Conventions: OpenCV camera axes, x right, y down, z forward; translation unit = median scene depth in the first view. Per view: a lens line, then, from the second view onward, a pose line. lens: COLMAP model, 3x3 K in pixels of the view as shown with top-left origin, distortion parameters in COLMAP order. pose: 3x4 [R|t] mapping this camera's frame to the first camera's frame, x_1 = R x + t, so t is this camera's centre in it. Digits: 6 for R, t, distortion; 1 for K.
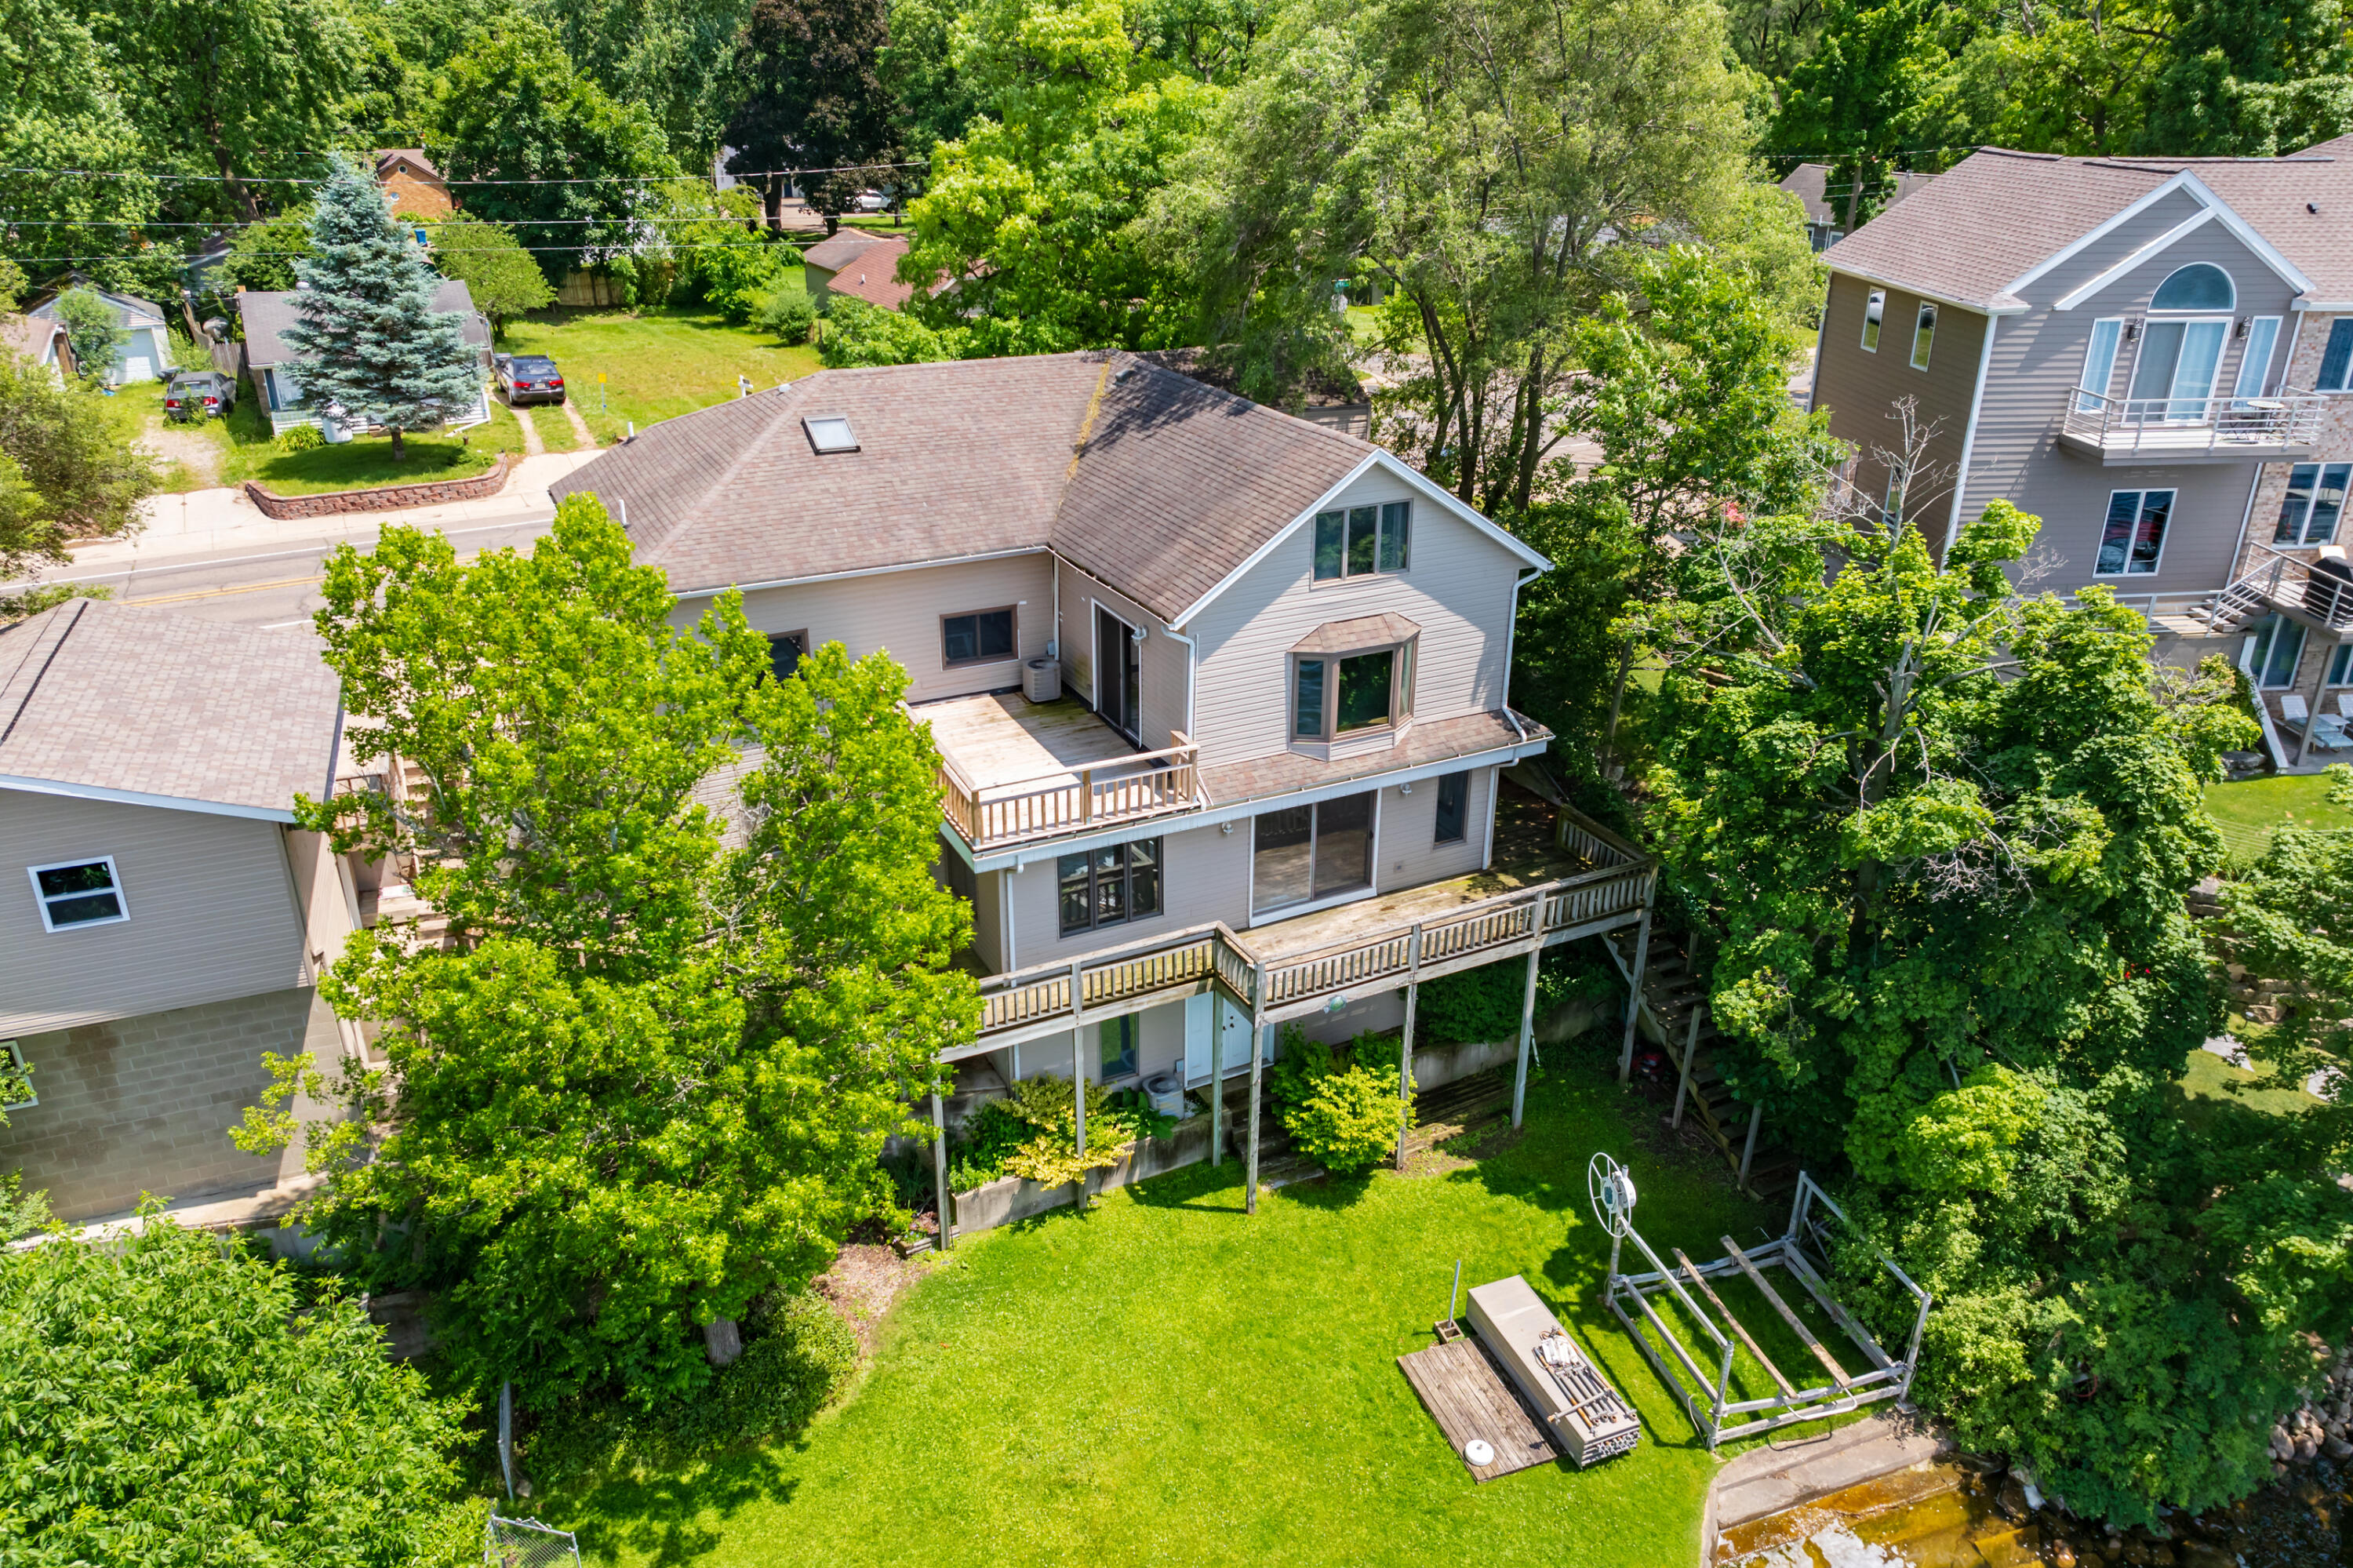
lens RADIAL K [[1658.1, 0, 1175.1], [0, 1658.1, 774.9], [0, 0, 1]] dist [-0.010871, 0.001086]
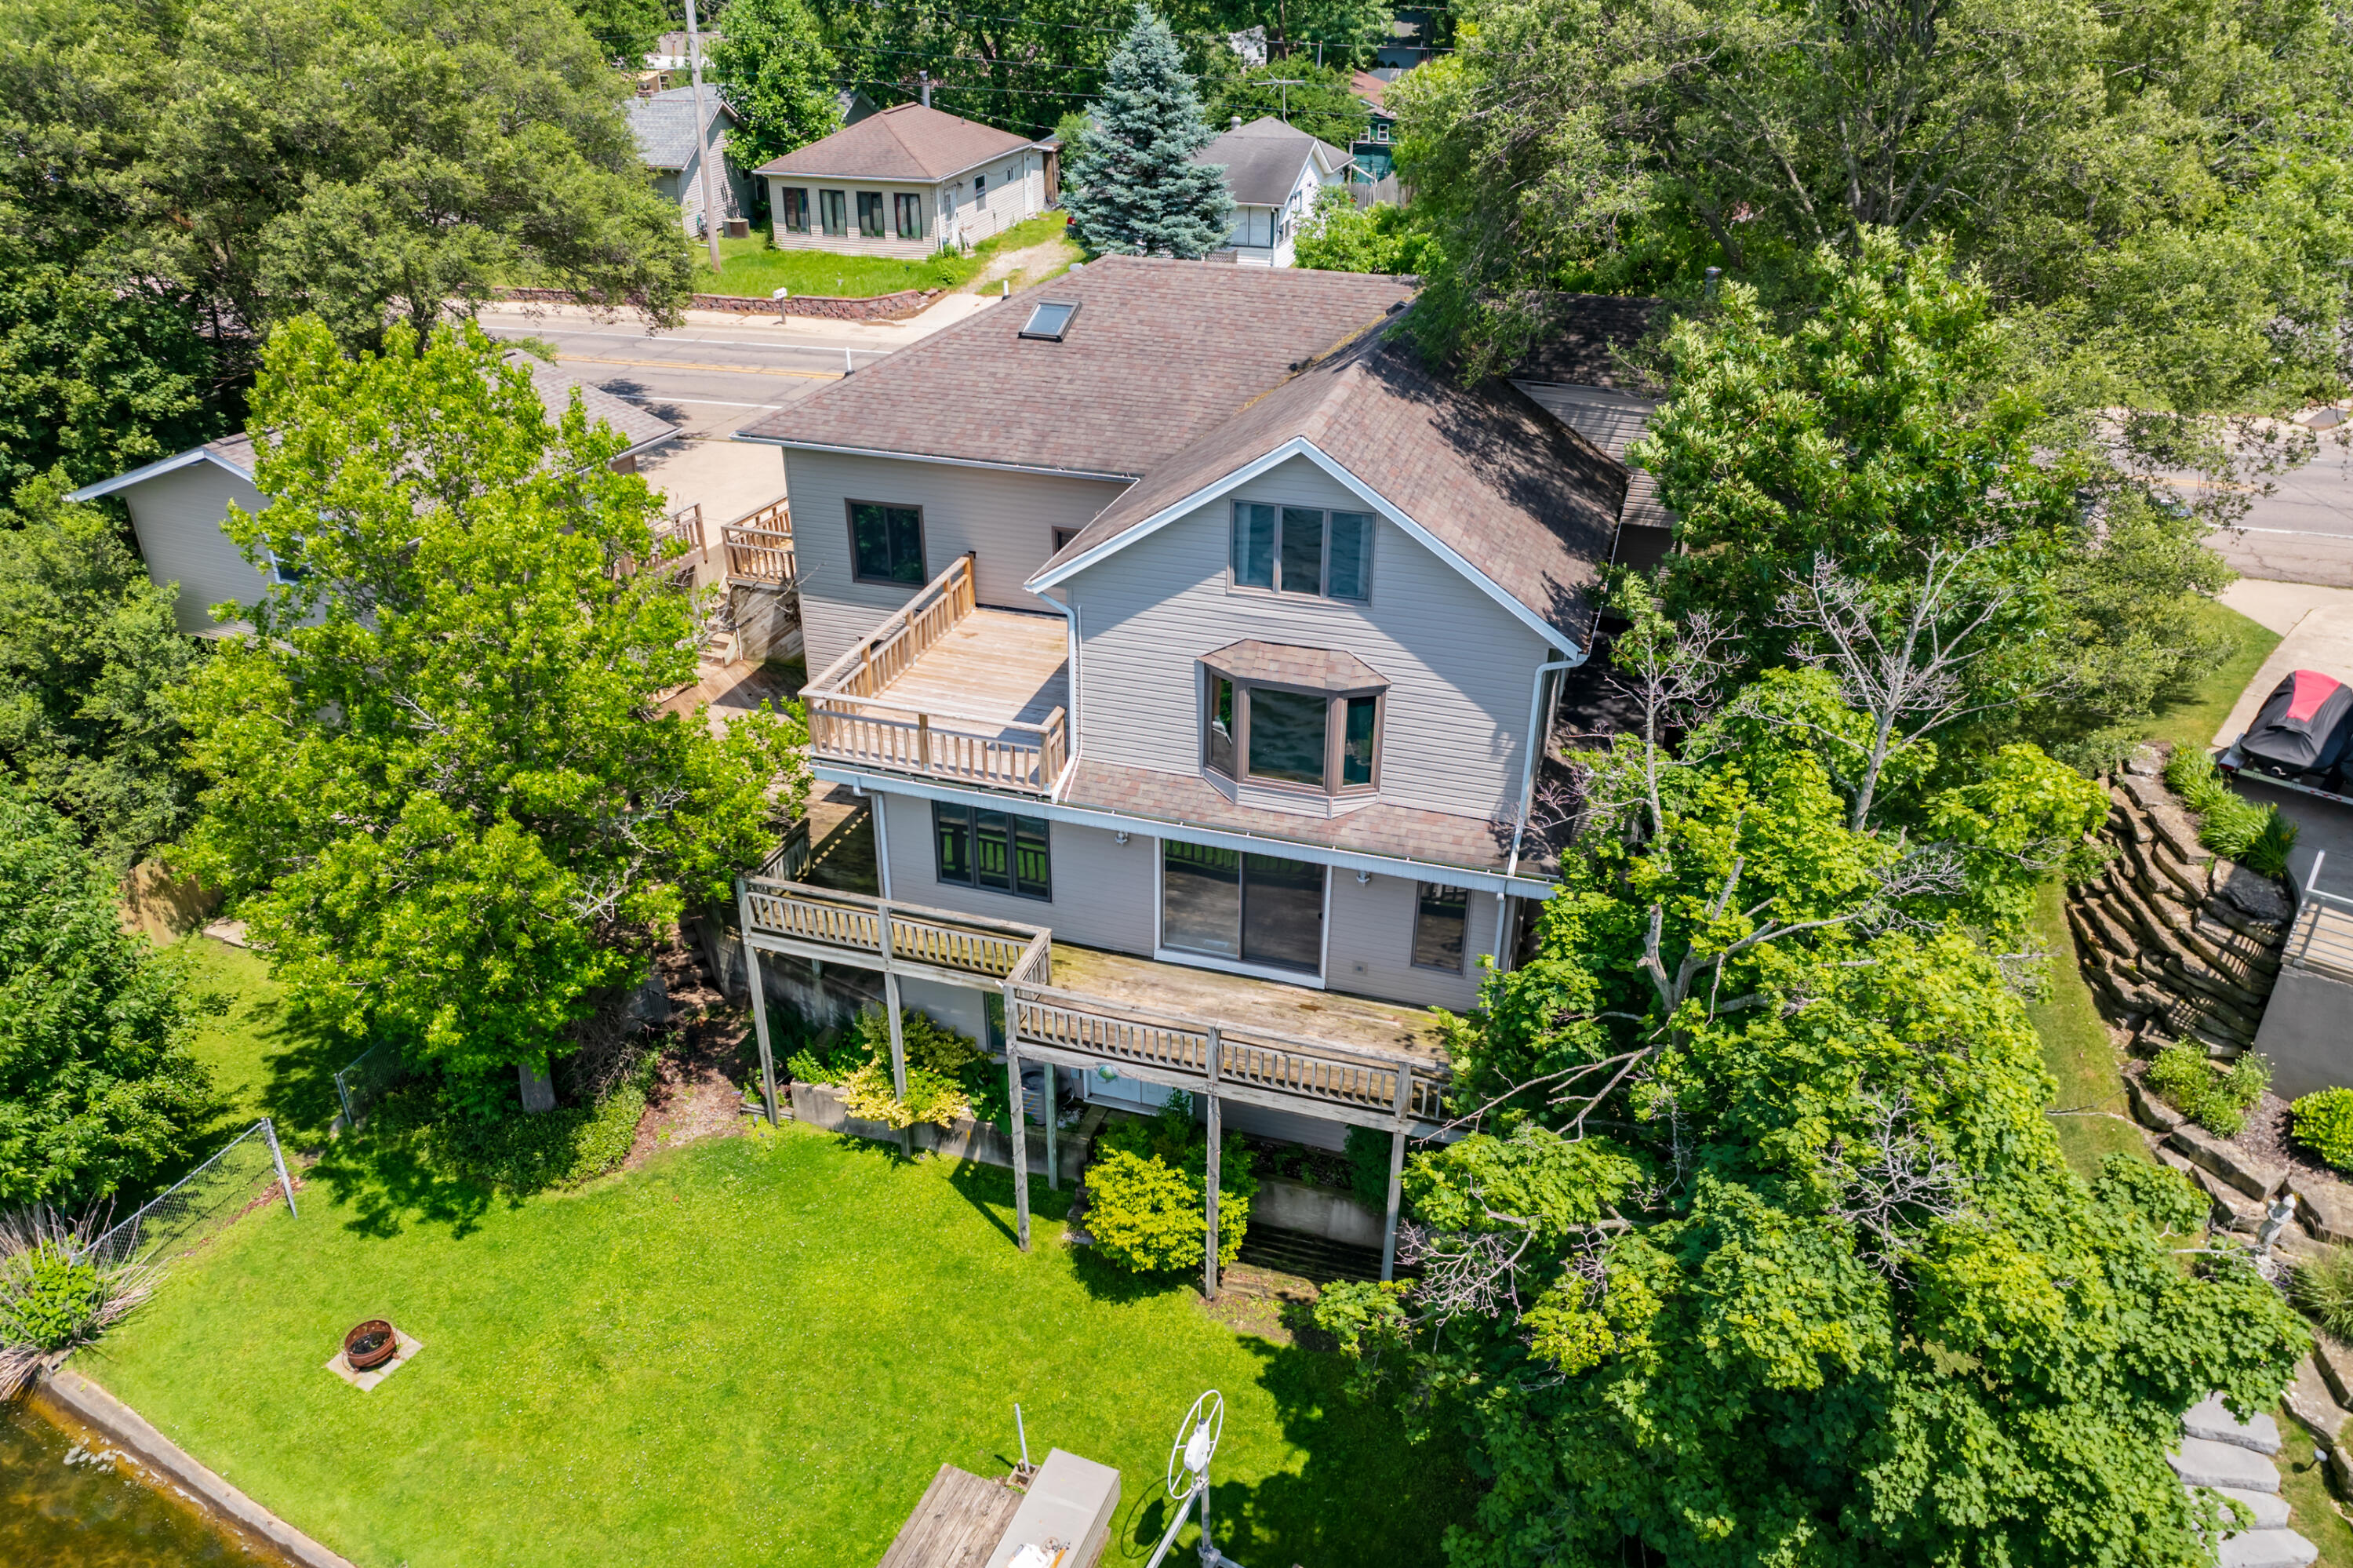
lens RADIAL K [[1658.1, 0, 1180.7], [0, 1658.1, 792.4], [0, 0, 1]] dist [-0.010871, 0.001086]
pose [[0.714176, 0.333219, -0.615563, 0.572128], [-0.285800, 0.941590, 0.178119, -0.151314], [0.638961, 0.048719, 0.767695, 0.351720]]
